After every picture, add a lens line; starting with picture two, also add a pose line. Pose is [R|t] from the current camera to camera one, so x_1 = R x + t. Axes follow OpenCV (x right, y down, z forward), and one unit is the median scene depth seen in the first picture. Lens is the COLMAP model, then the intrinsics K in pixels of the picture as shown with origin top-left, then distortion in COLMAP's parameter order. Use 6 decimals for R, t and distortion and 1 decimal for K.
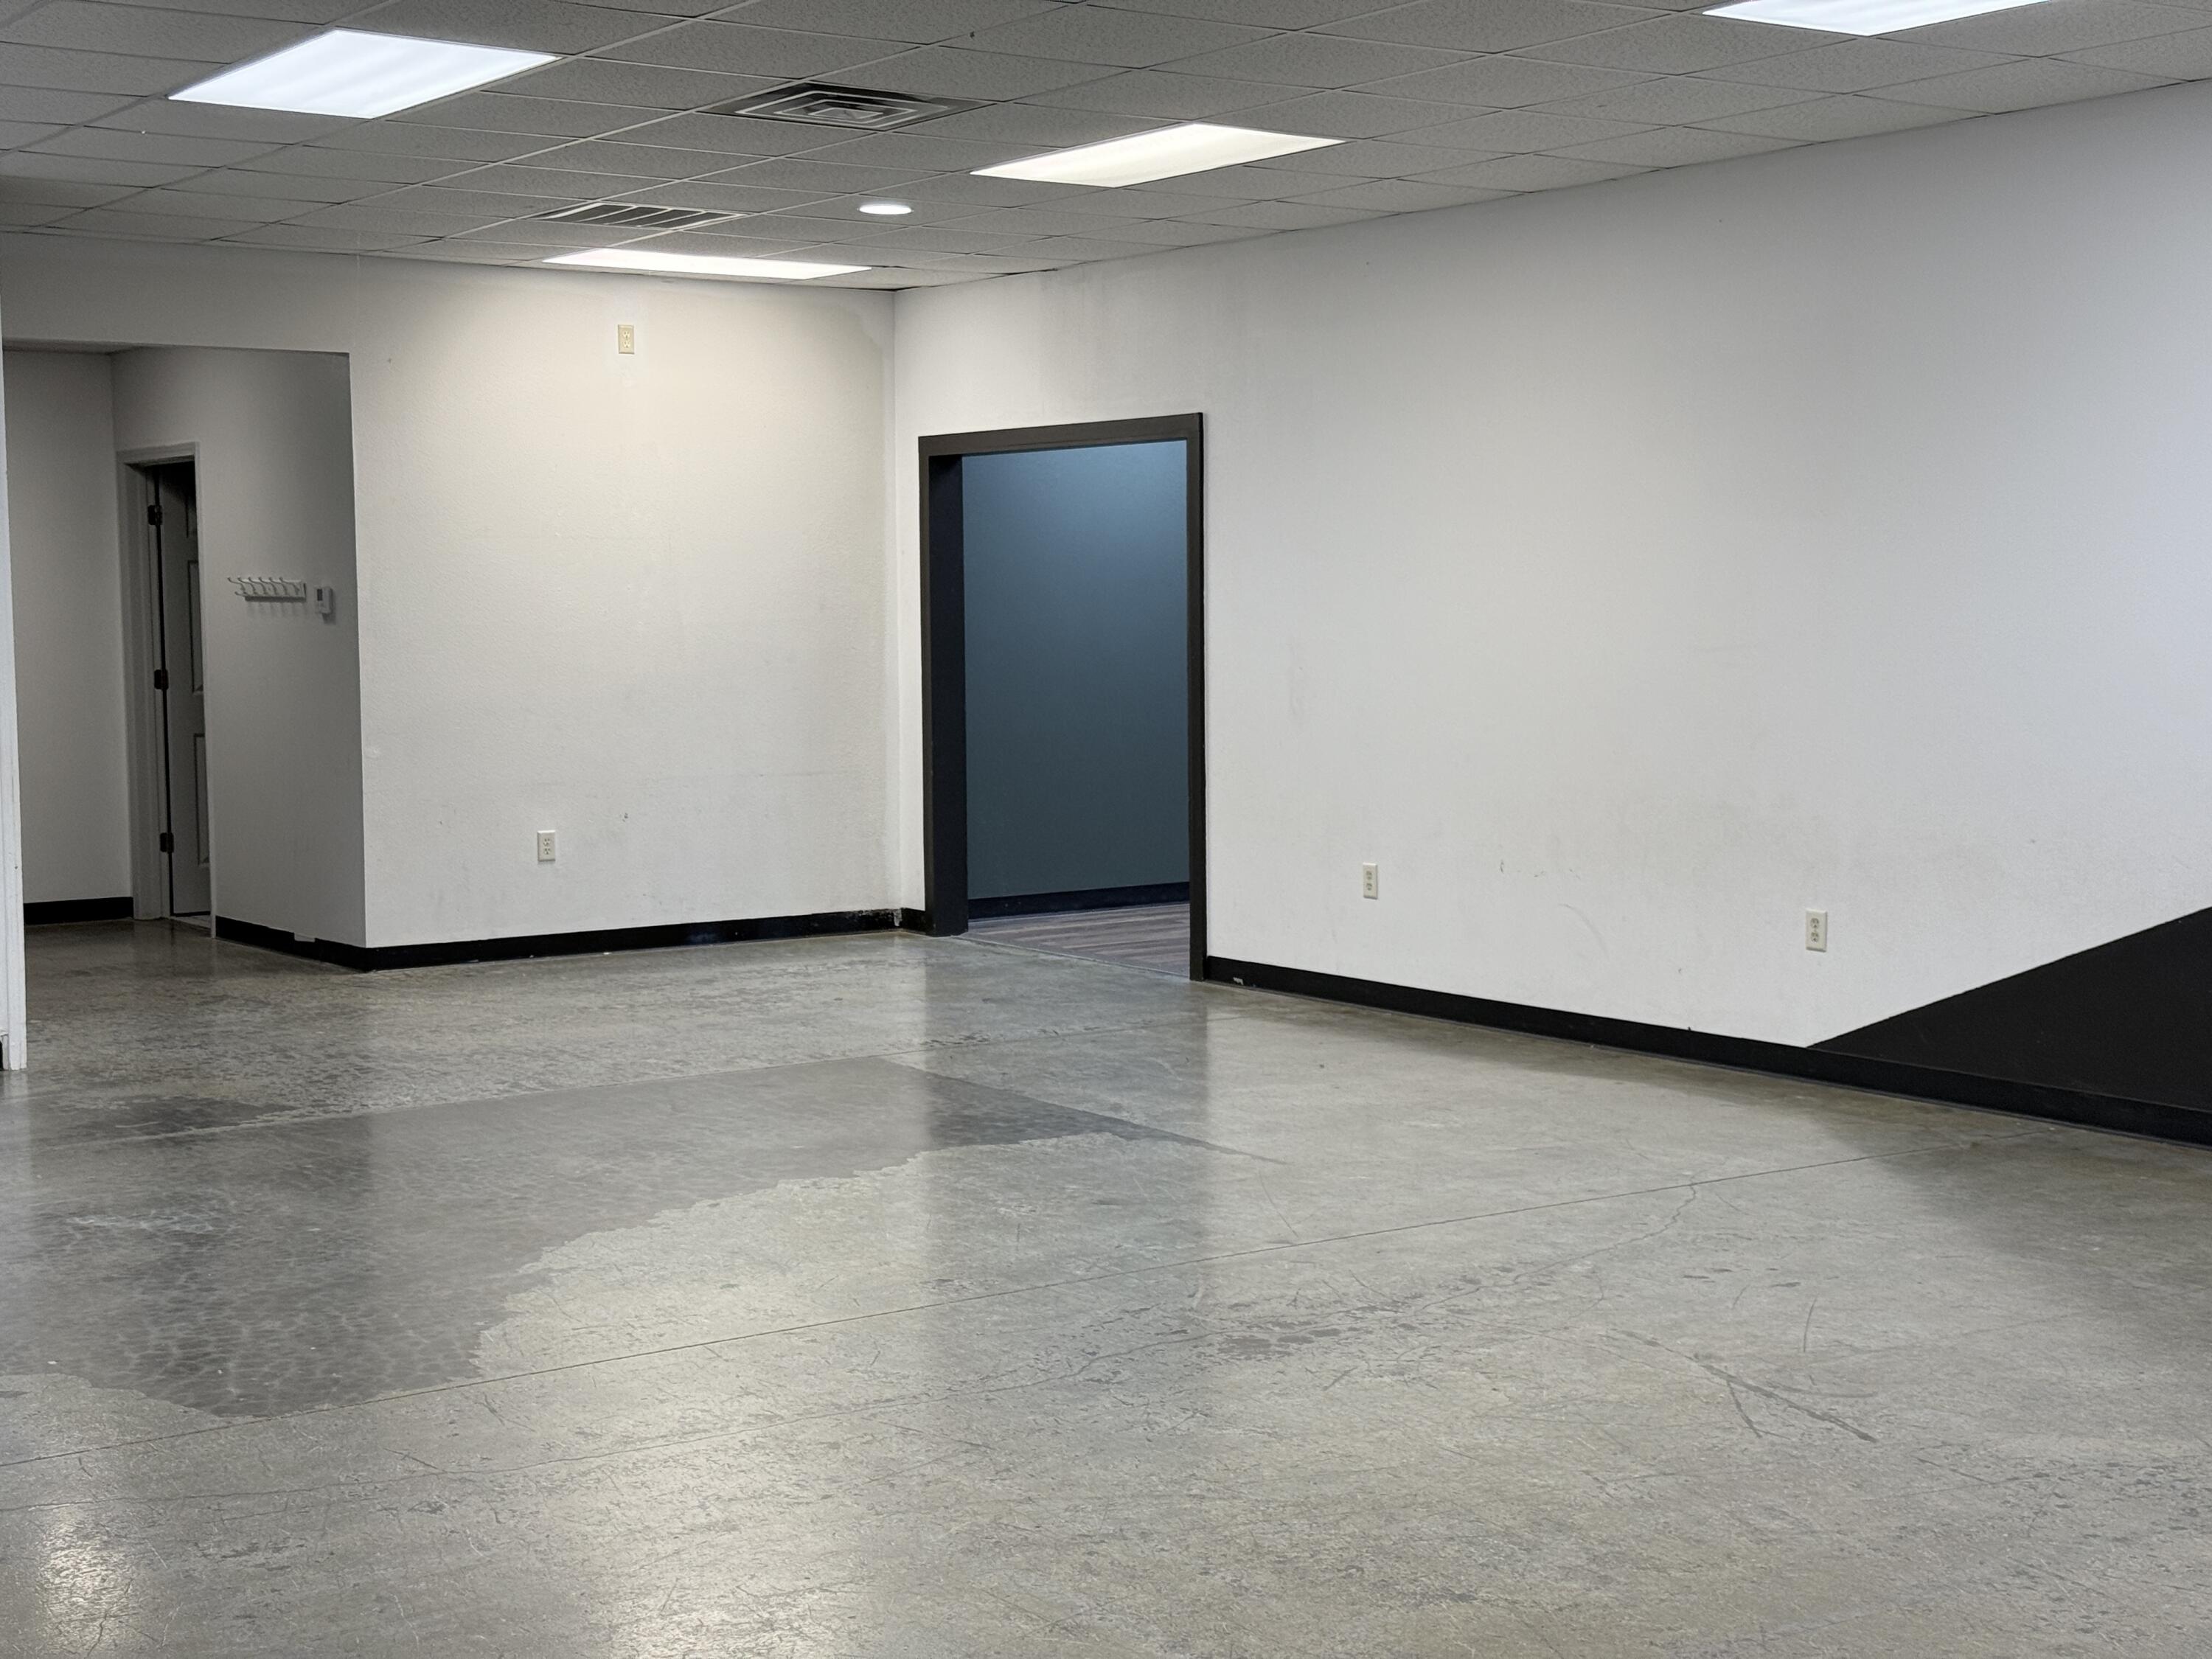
lens RADIAL K [[3066.6, 0, 1105.0], [0, 3066.6, 832.7], [0, 0, 1]] dist [0.083542, 0.000000]
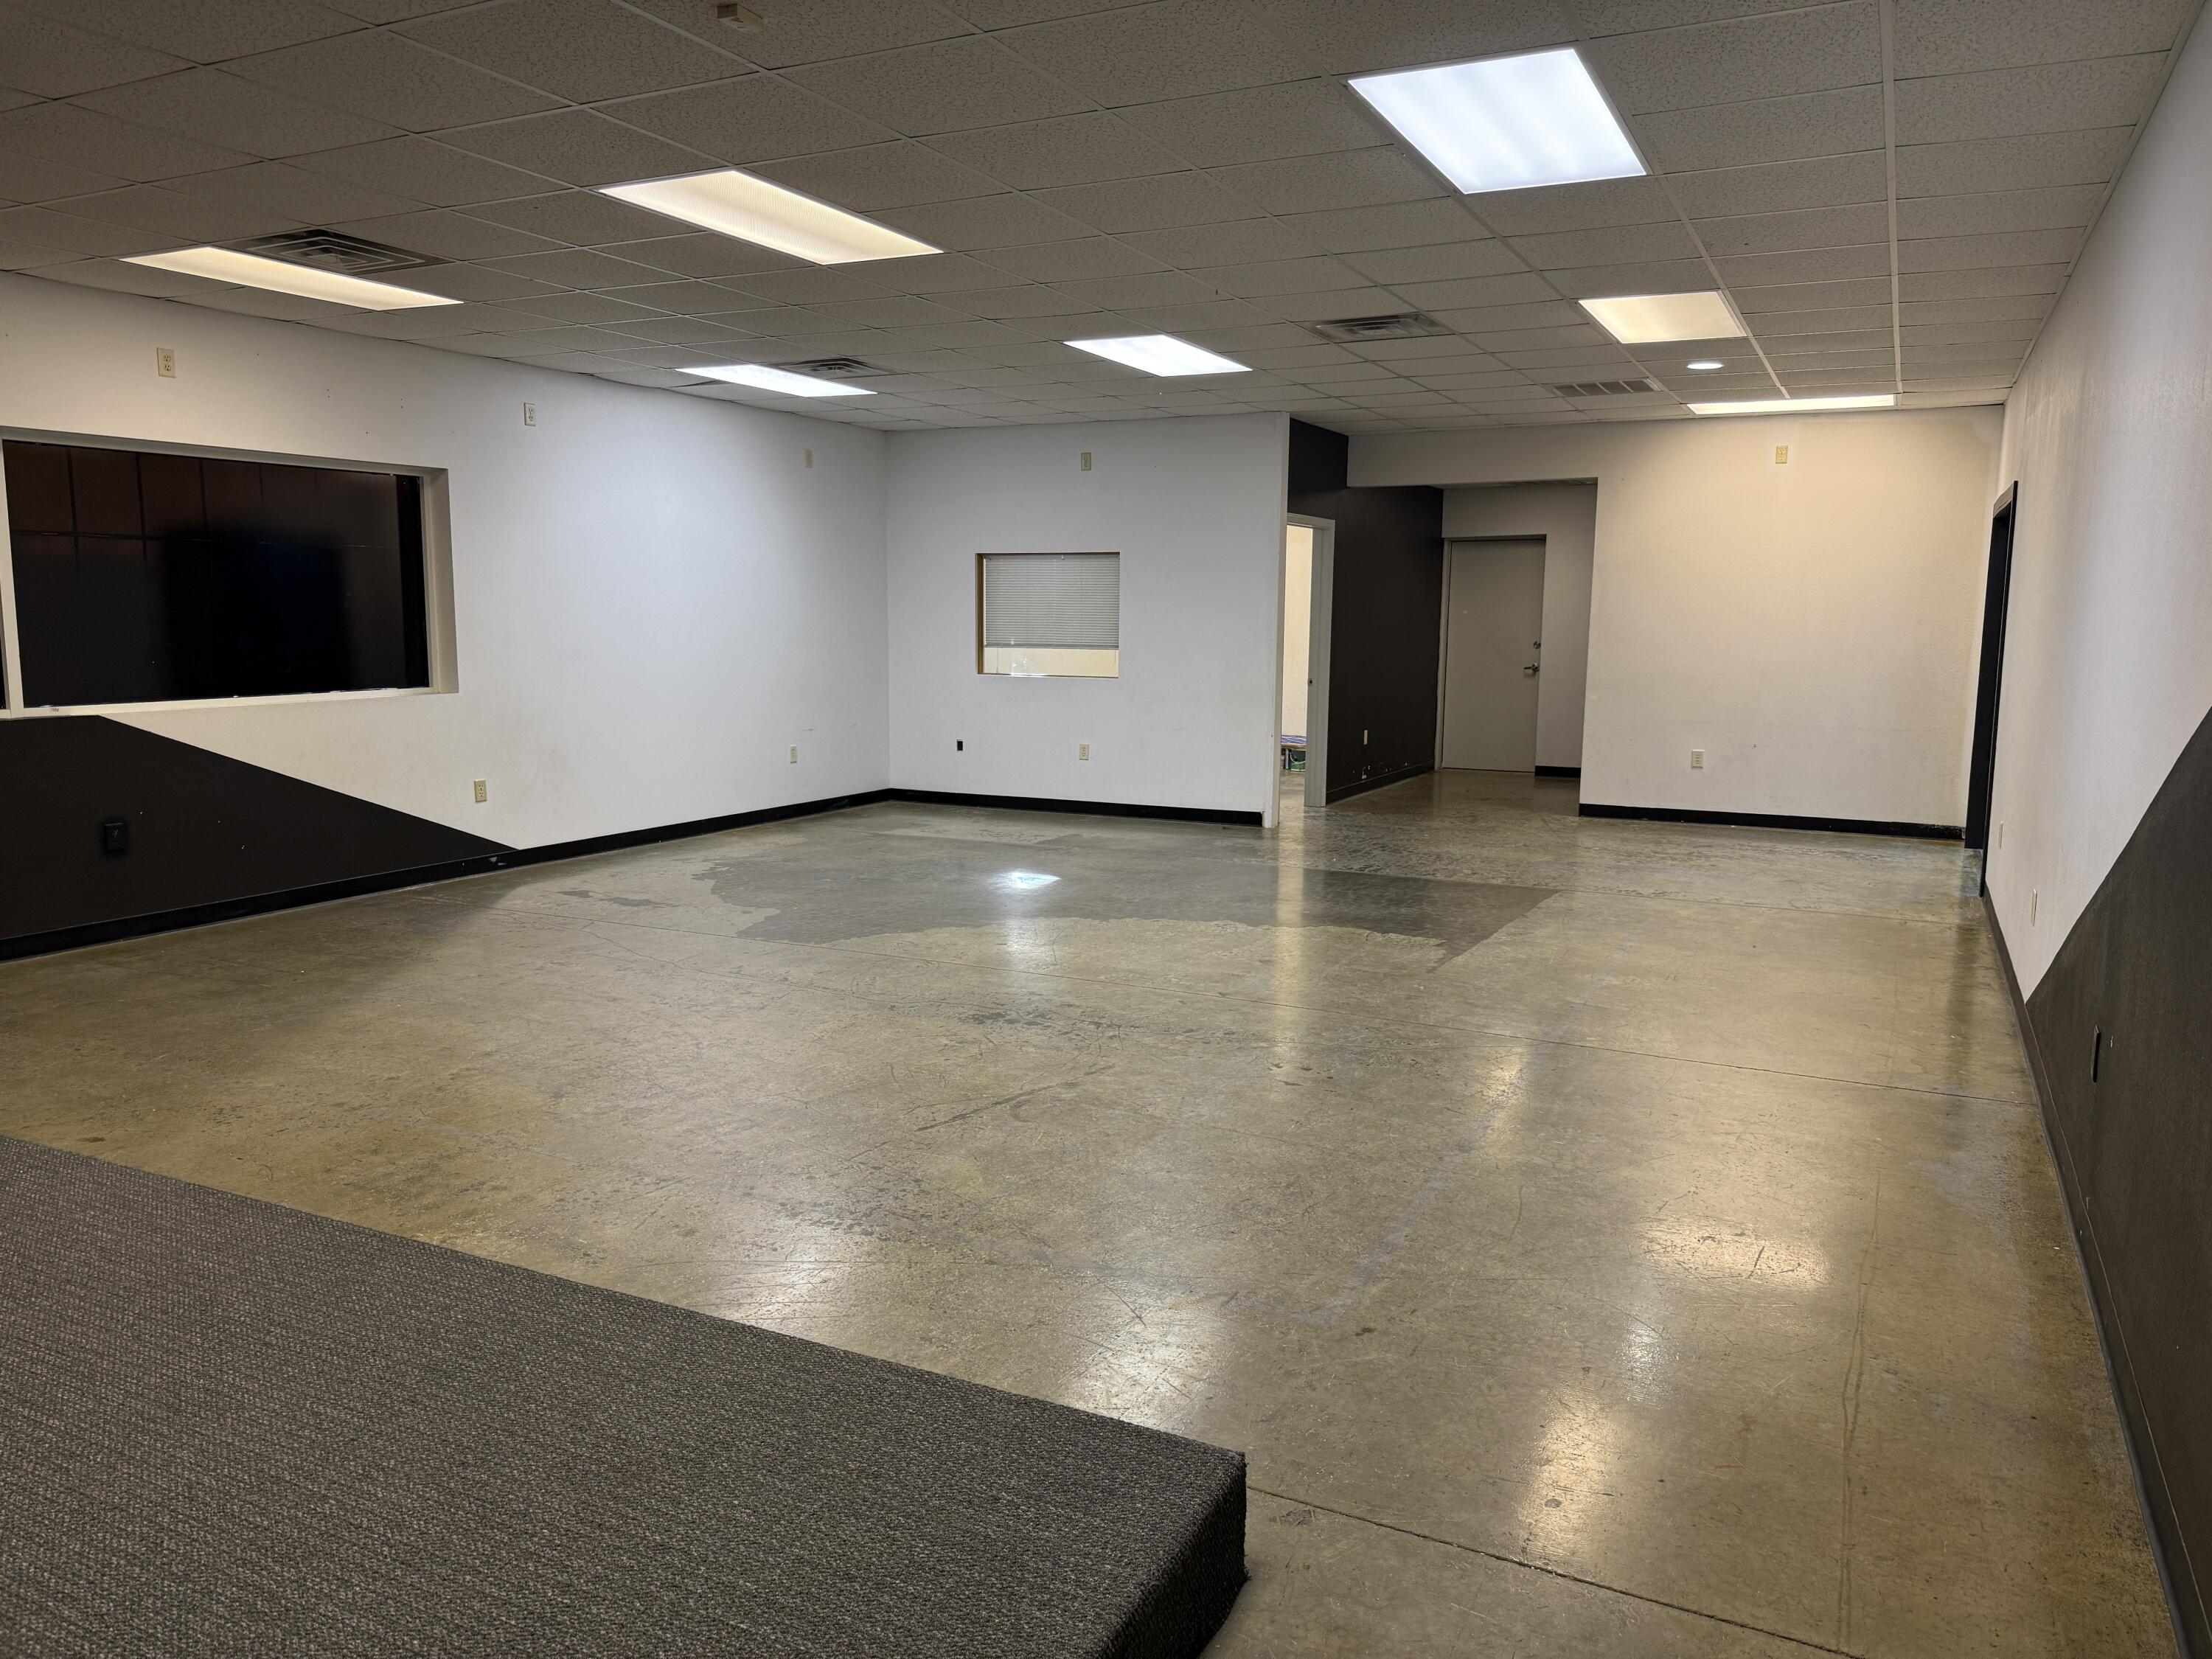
lens RADIAL K [[1539.9, 0, 1102.5], [0, 1539.9, 817.0], [0, 0, 1]] dist [0.045505, -0.046072]
pose [[0.492338, 0.125146, -0.861361, 0.898527], [-0.080117, 0.991924, 0.098322, -0.048889], [0.866709, 0.020602, 0.498388, 0.628668]]
